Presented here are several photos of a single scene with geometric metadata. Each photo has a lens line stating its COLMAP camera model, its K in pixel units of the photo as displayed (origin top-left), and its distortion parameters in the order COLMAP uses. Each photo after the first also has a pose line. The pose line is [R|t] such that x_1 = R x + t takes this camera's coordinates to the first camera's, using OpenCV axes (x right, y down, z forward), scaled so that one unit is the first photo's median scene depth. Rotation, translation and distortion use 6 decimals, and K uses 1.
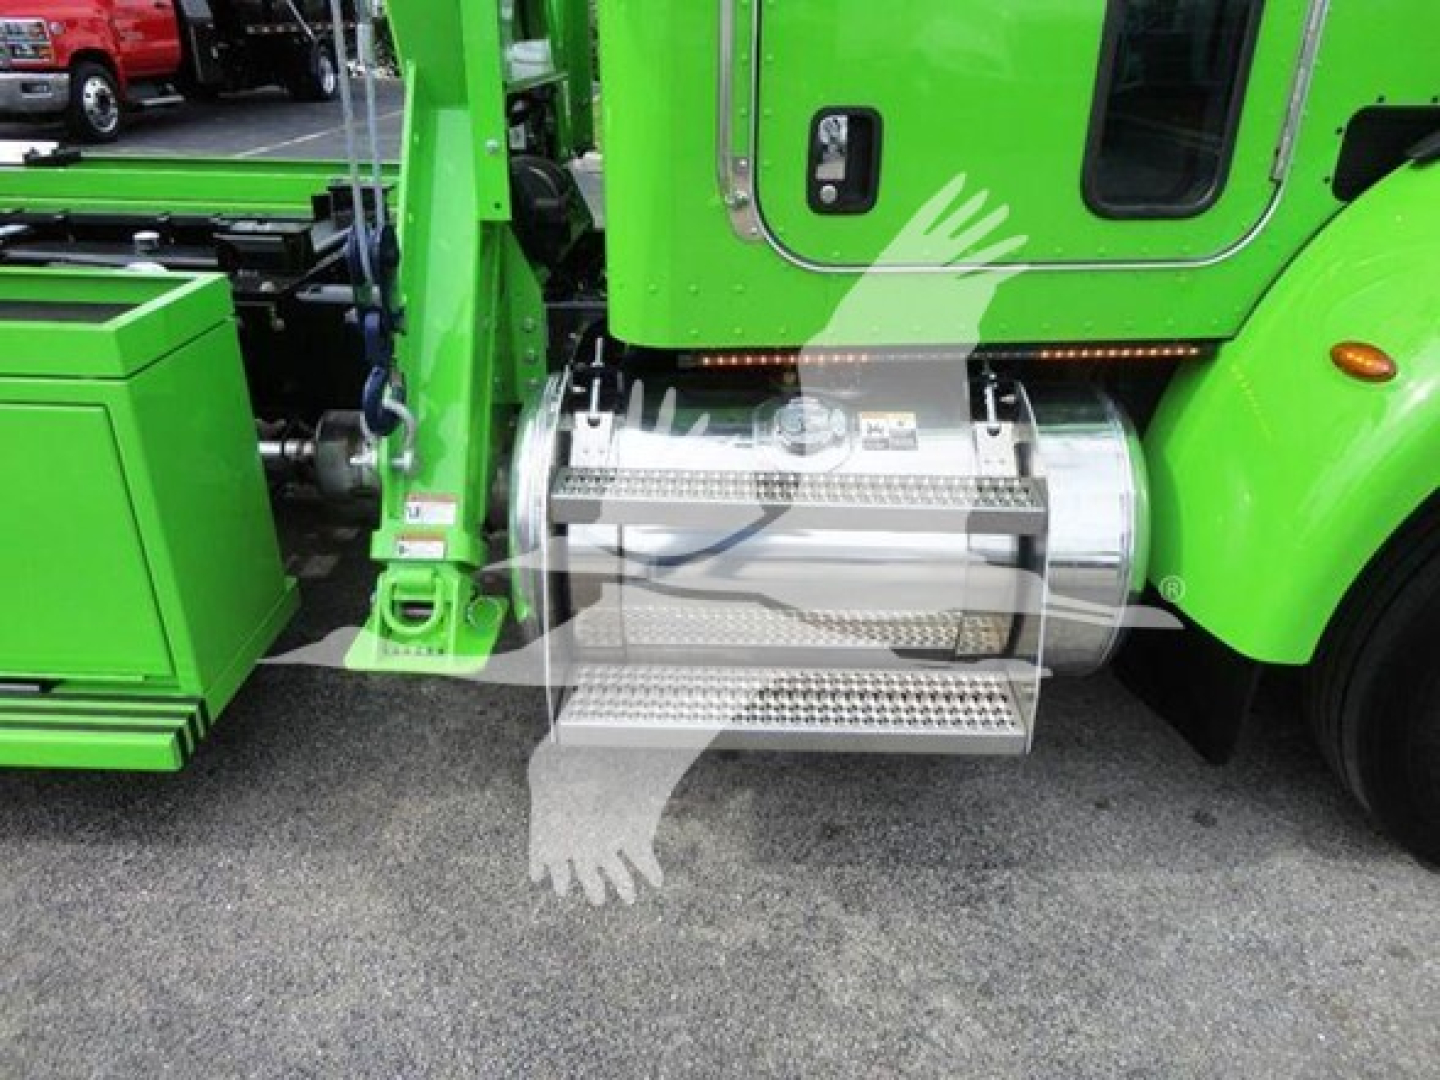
lens RADIAL K [[1041.9, 0, 710.9], [0, 1041.9, 543.8], [0, 0, 1]] dist [-0.008832, 0.010002]
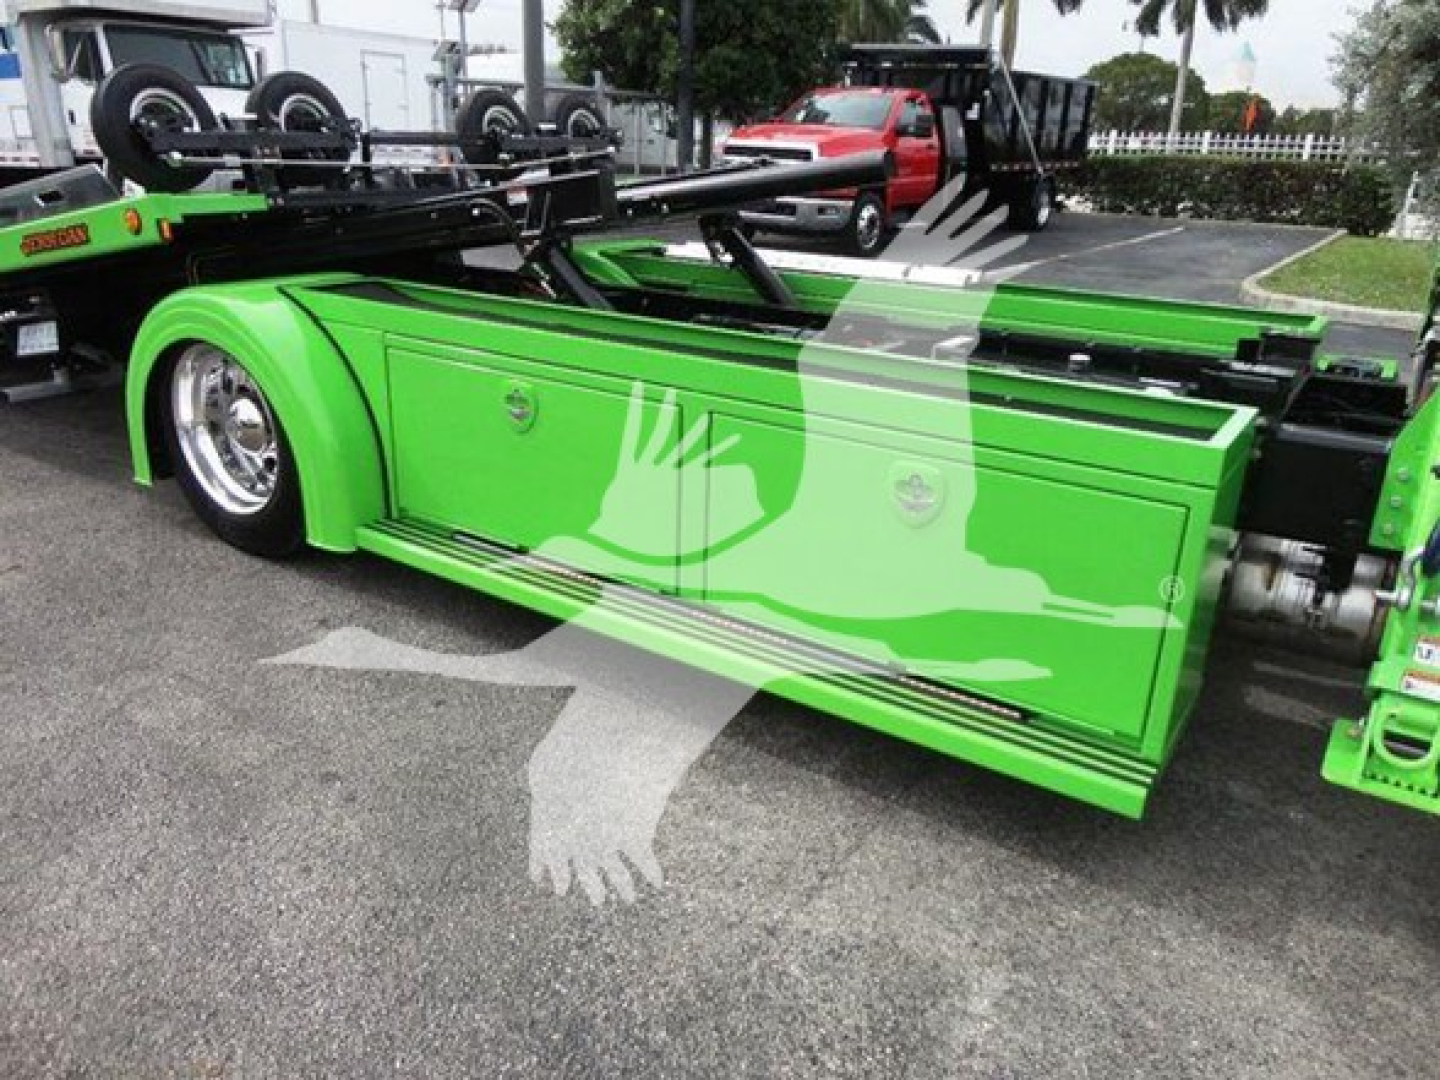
lens RADIAL K [[1041.9, 0, 727.0], [0, 1041.9, 546.8], [0, 0, 1]] dist [-0.008832, 0.010002]
pose [[0.847714, 0.200798, -0.490980, -0.371180], [-0.251274, 0.967158, -0.038302, 0.079021], [0.467164, 0.155840, 0.870328, -0.248791]]
